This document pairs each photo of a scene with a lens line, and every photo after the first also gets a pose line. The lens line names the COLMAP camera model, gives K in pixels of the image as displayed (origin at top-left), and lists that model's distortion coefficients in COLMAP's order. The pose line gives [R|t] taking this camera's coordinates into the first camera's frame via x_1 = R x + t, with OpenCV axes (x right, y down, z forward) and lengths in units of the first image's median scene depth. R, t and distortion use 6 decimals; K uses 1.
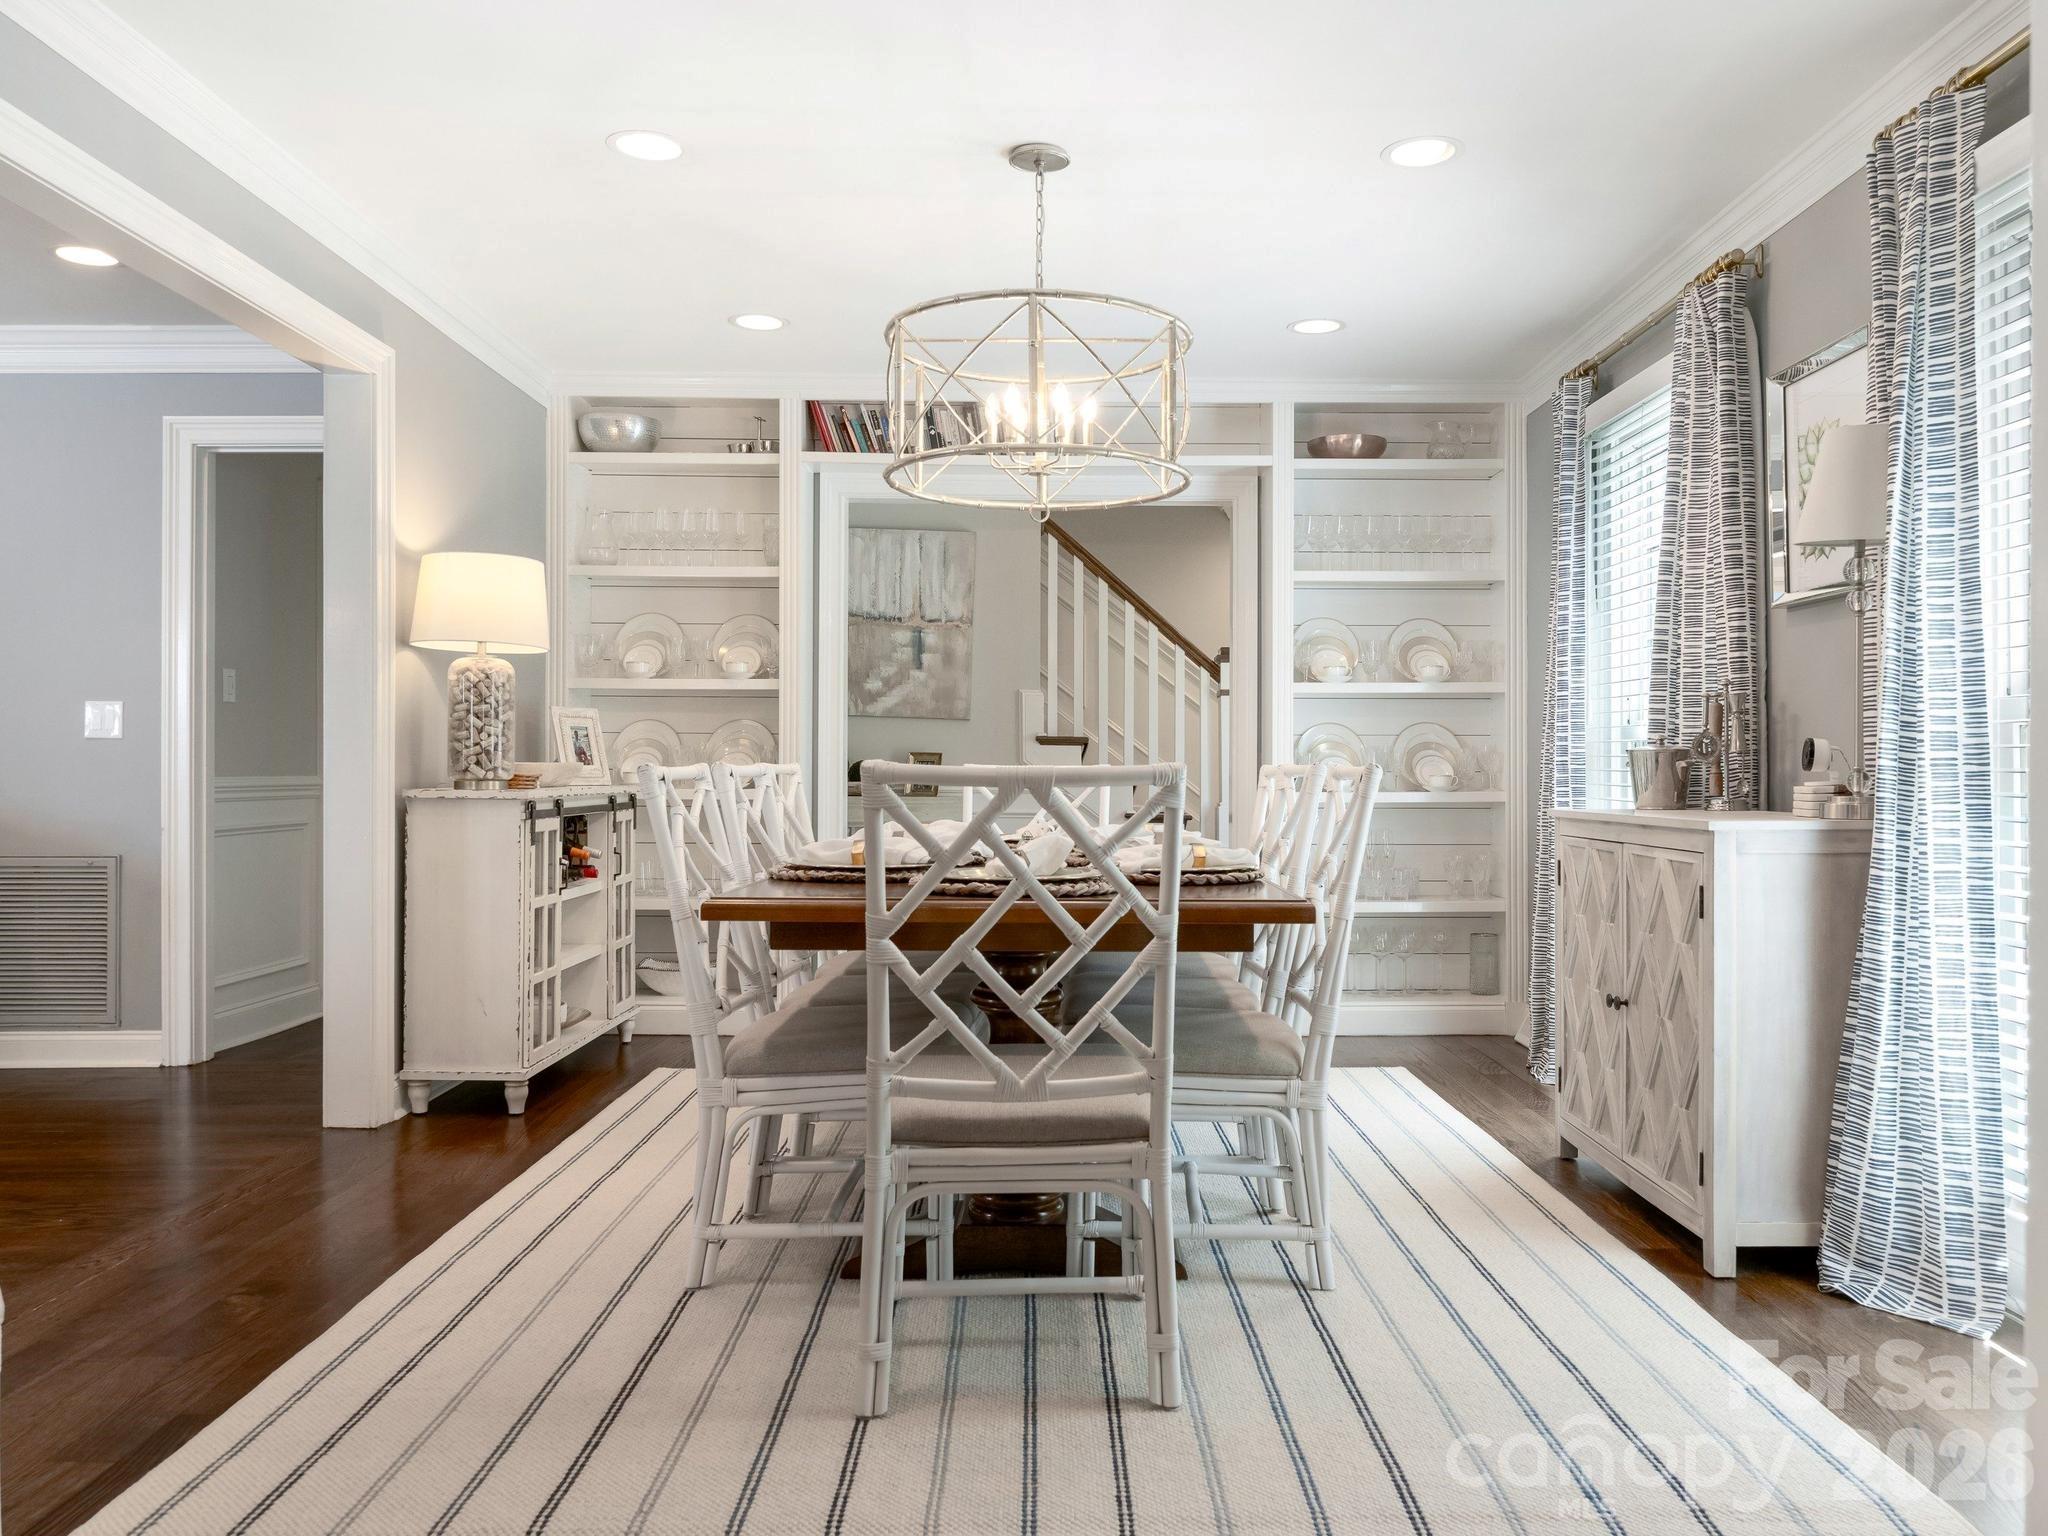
lens RADIAL K [[1606.1, 0, 1024.0], [0, 1606.1, 768.0], [0, 0, 1]] dist [-0.001136, -0.001089]
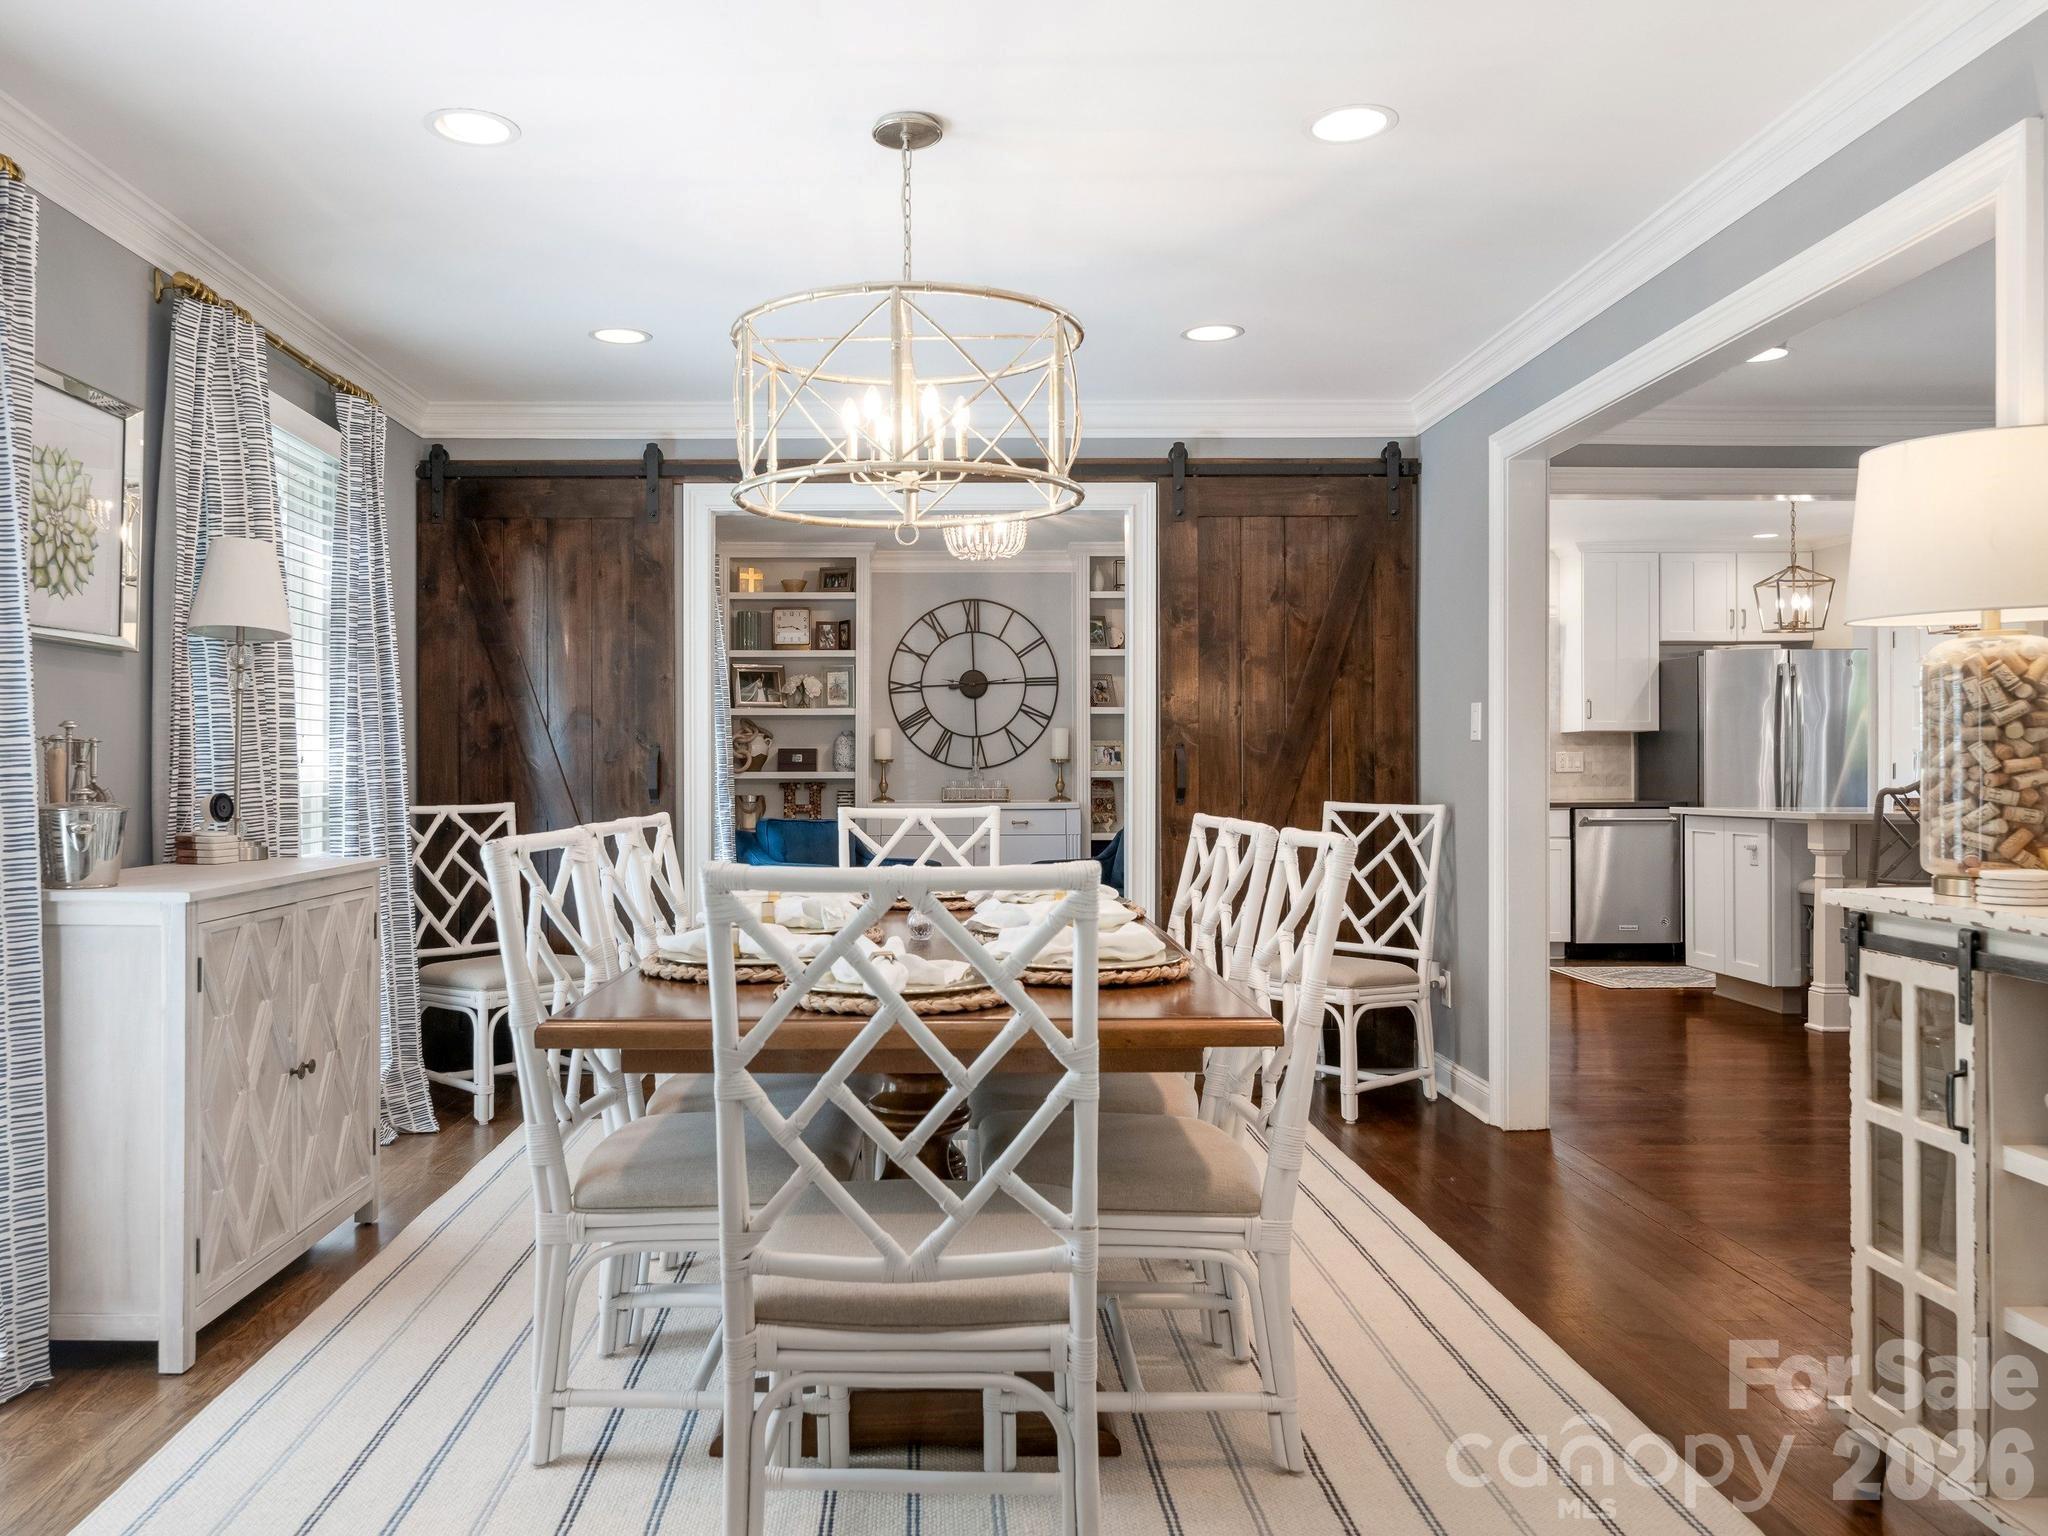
lens RADIAL K [[1606.1, 0, 1024.0], [0, 1606.1, 768.0], [0, 0, 1]] dist [-0.001136, -0.001089]
pose [[-0.997488, -0.002029, -0.070804, 0.007922], [-0.002013, 0.999998, -0.000293, -0.033435], [0.070805, -0.000150, -0.997490, 1.891144]]
